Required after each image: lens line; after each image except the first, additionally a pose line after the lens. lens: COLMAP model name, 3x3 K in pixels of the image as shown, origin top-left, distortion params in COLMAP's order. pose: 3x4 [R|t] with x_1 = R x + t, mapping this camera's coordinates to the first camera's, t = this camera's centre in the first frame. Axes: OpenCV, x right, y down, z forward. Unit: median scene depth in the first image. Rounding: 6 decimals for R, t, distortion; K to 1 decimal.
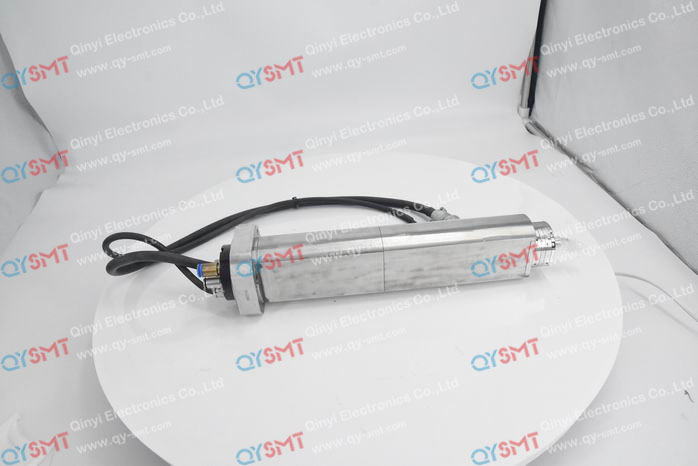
lens RADIAL K [[613.5, 0, 349.9], [0, 613.5, 234.8], [0, 0, 1]] dist [-0.009217, -0.004414]
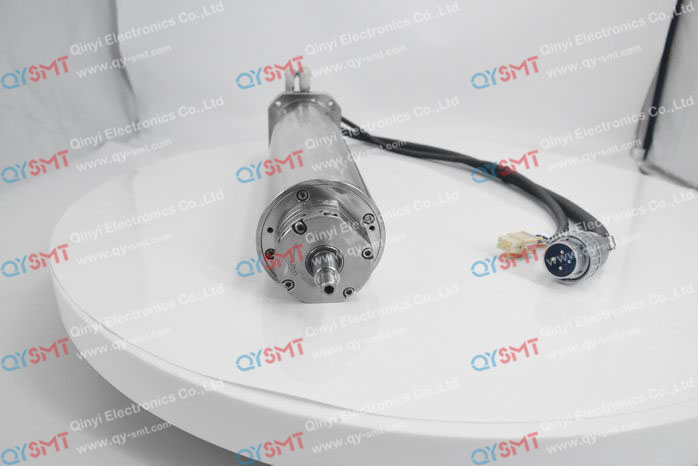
lens RADIAL K [[613.5, 0, 350.2], [0, 613.5, 233.0], [0, 0, 1]] dist [-0.009217, -0.004414]
pose [[0.999999, -0.001331, 0.000676, -0.000512], [0.001327, 0.999986, 0.005216, 0.299258], [-0.000683, -0.005215, 0.999986, -0.001031]]
